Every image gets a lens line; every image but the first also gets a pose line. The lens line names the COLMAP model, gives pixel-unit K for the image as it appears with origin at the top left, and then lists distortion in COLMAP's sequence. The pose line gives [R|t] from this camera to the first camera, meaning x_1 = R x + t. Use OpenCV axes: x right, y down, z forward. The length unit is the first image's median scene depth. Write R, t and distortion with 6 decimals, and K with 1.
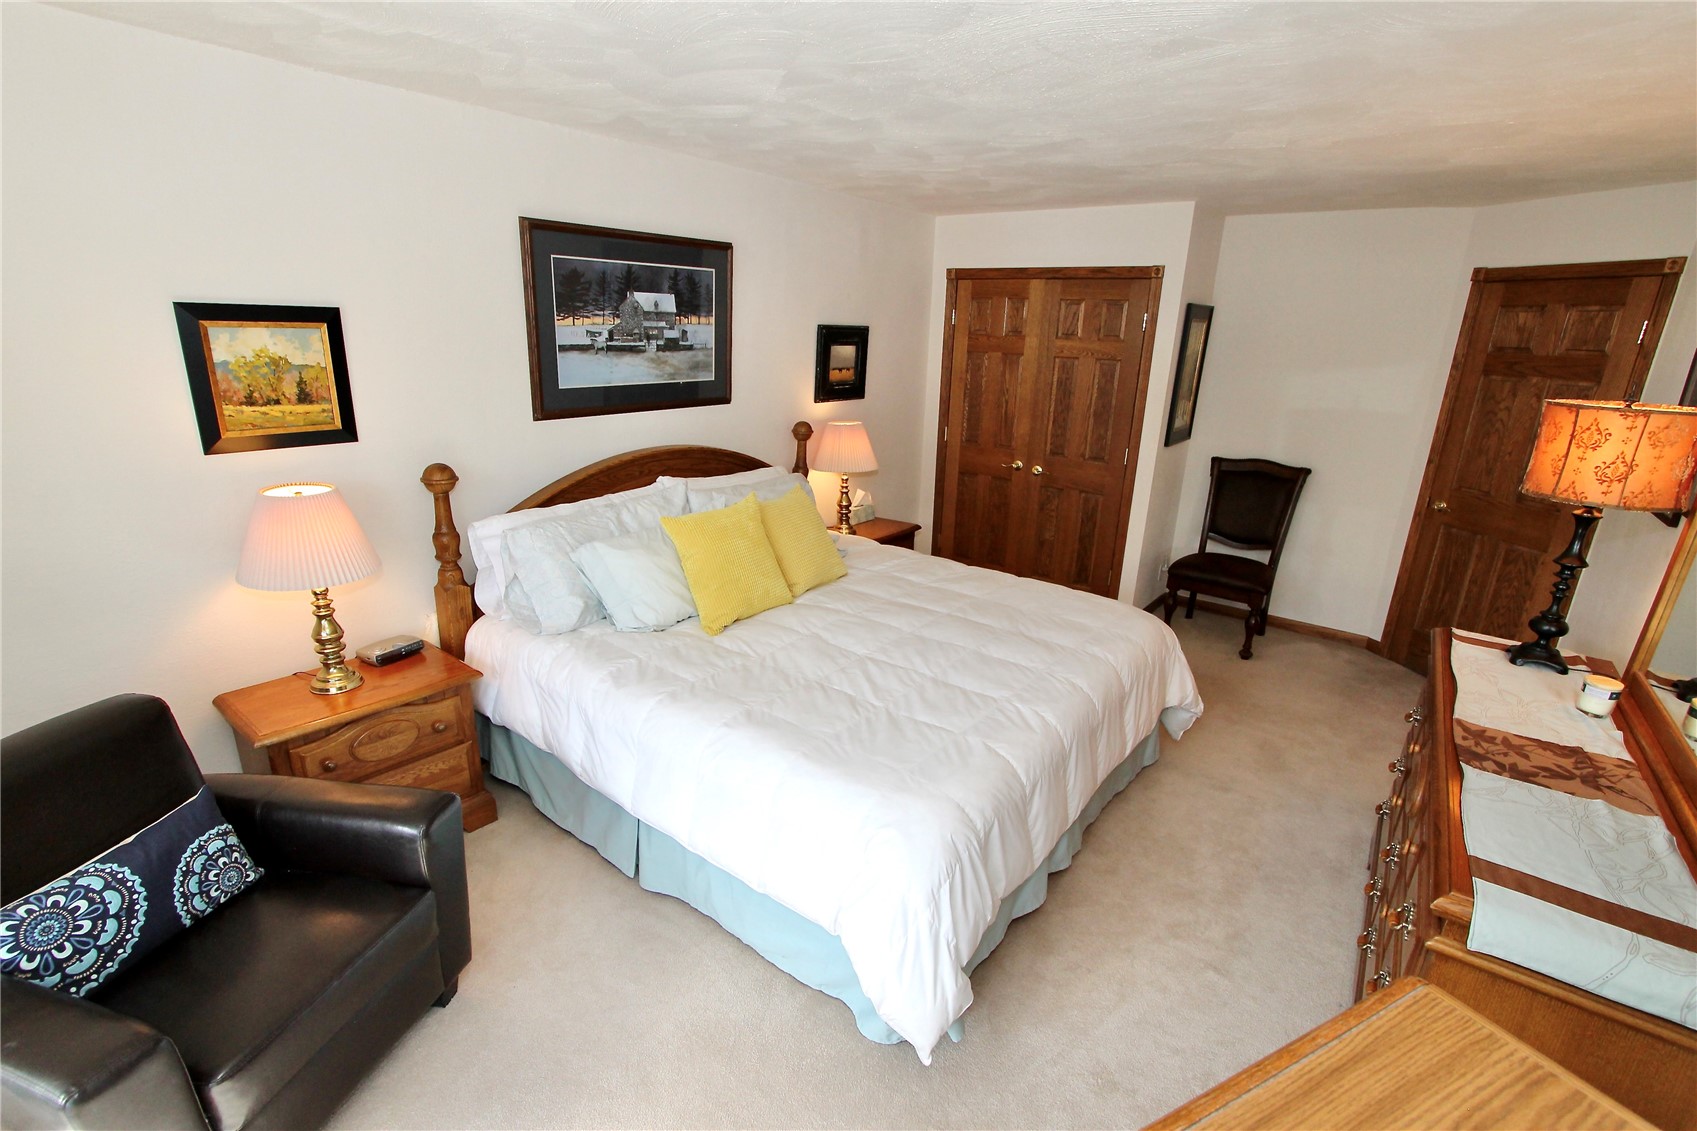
lens RADIAL K [[787.9, 0, 852.1], [0, 787.9, 588.9], [0, 0, 1]] dist [-0.016858, 0.001765]
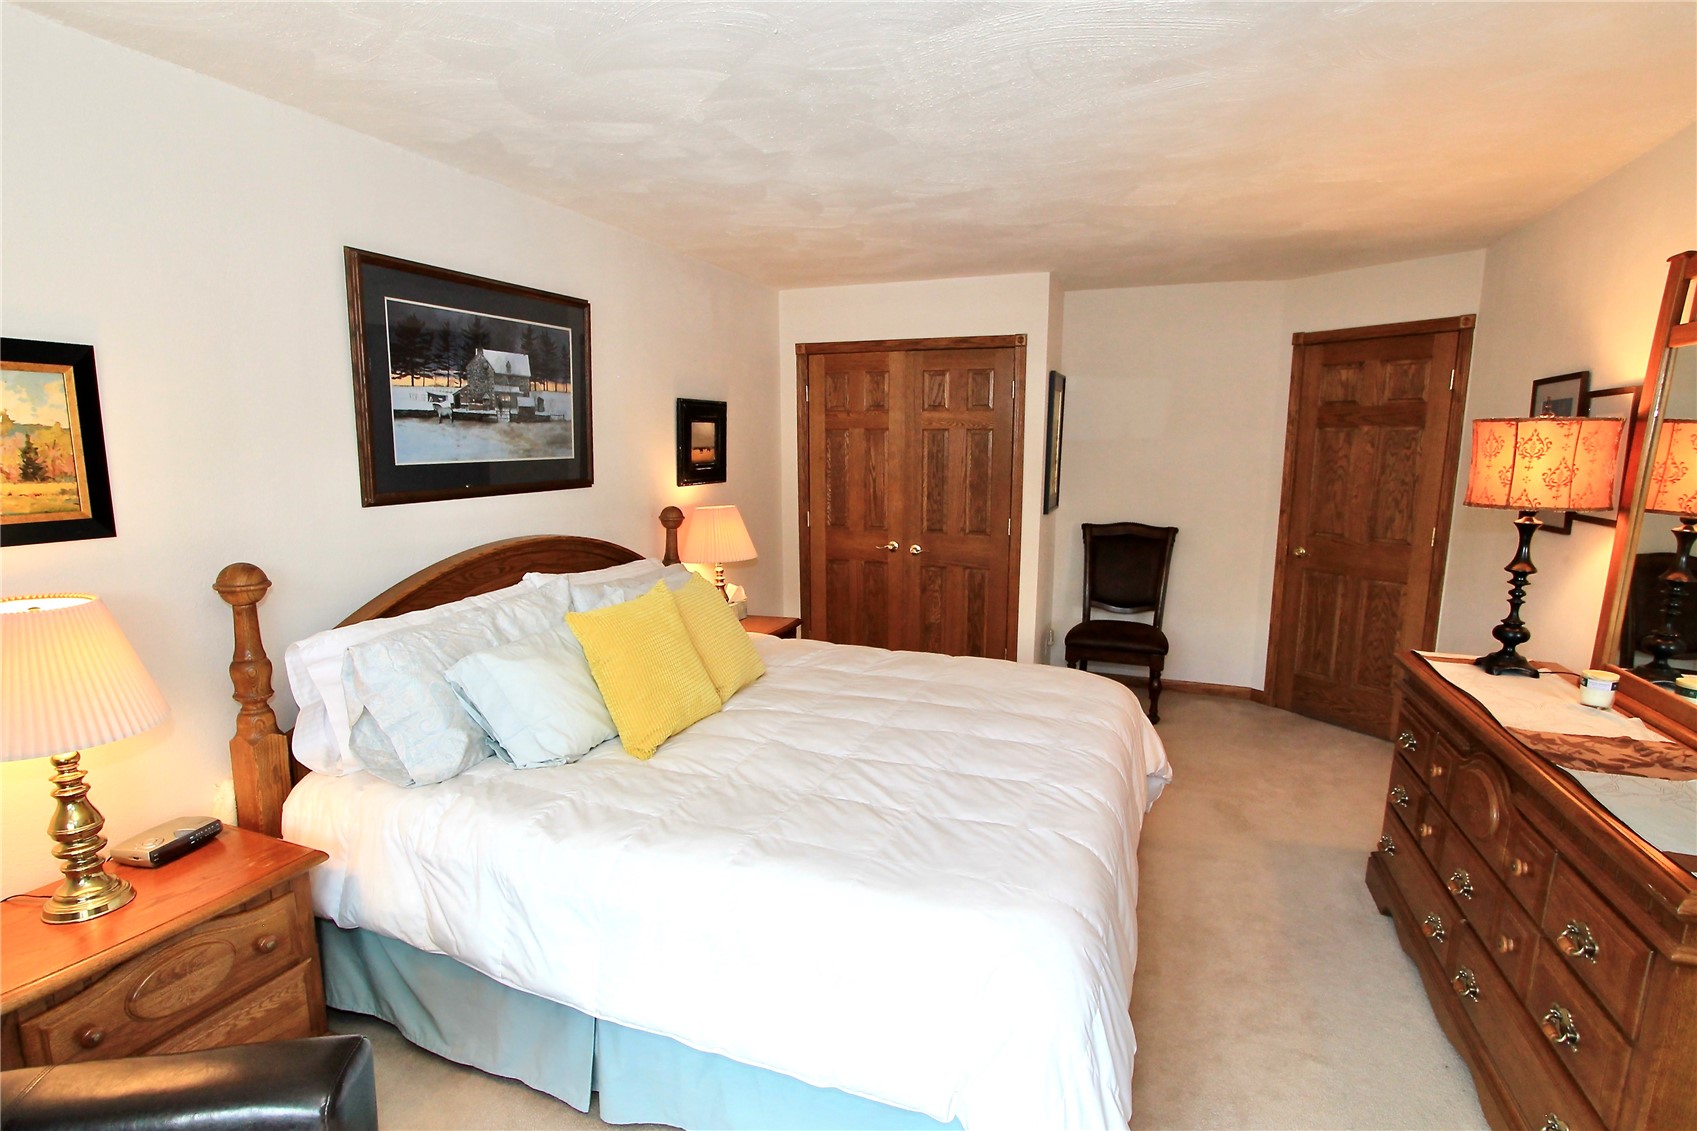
lens RADIAL K [[846.3, 0, 847.7], [0, 846.3, 591.4], [0, 0, 1]] dist [-0.015708, 0.001147]
pose [[0.959511, -0.079317, 0.270273, -0.169281], [0.116872, 0.985147, -0.125801, 0.020796], [-0.256280, 0.152294, 0.954530, 0.110316]]
